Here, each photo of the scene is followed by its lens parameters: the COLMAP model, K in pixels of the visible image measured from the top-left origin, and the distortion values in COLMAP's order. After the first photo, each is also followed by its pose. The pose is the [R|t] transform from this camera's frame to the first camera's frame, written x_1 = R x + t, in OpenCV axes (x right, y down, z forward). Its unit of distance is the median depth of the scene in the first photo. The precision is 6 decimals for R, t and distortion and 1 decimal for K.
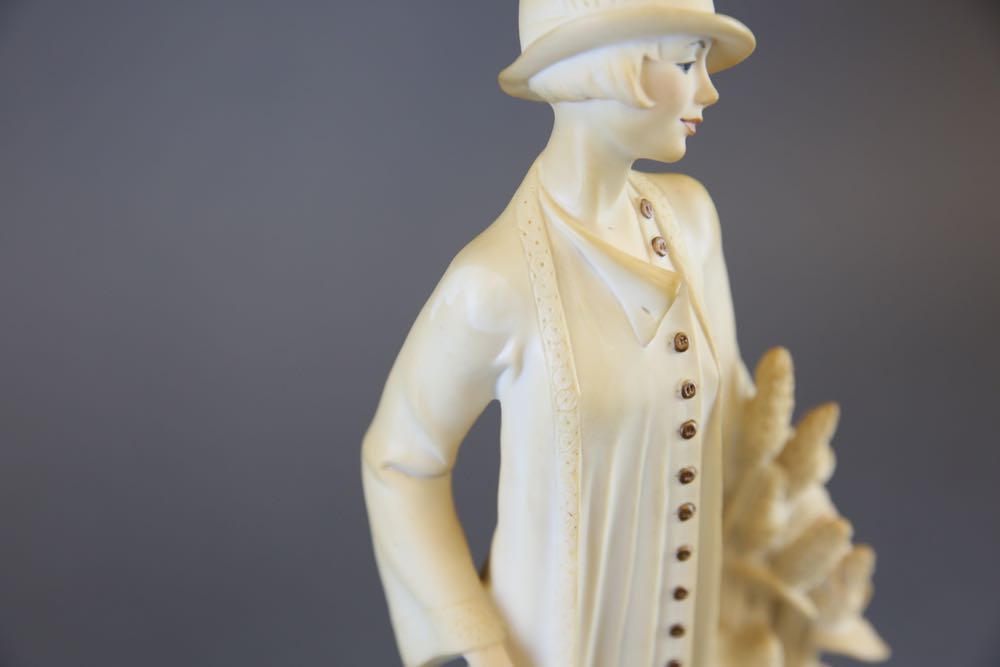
lens RADIAL K [[1568.3, 0, 498.7], [0, 1568.3, 337.6], [0, 0, 1]] dist [-0.011693, 0.000000]
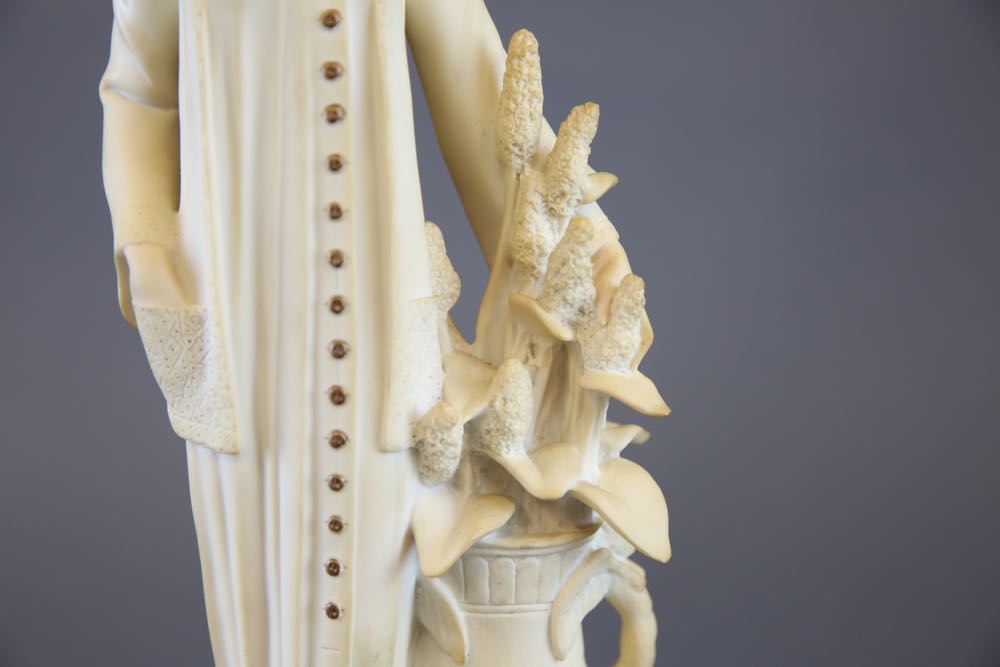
lens RADIAL K [[1623.1, 0, 486.6], [0, 1623.1, 336.3], [0, 0, 1]] dist [-0.021697, 0.000000]
pose [[0.908132, 0.033557, -0.417336, 0.658011], [-0.160331, 0.948673, -0.272603, 0.522999], [0.386768, 0.314472, 0.866901, 0.209068]]
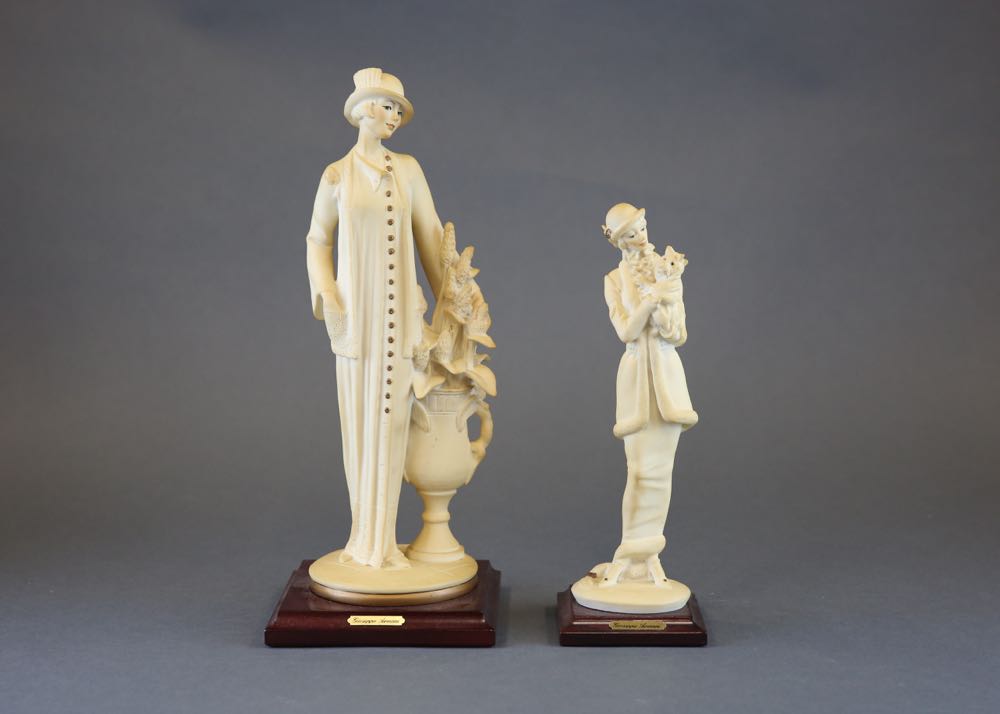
lens RADIAL K [[1701.3, 0, 505.6], [0, 1701.3, 352.2], [0, 0, 1]] dist [-0.009635, 0.000000]
pose [[0.939378, 0.033058, -0.341286, 1.561692], [-0.141575, 0.943931, -0.298247, 1.334121], [0.312291, 0.328484, 0.891388, -1.971511]]
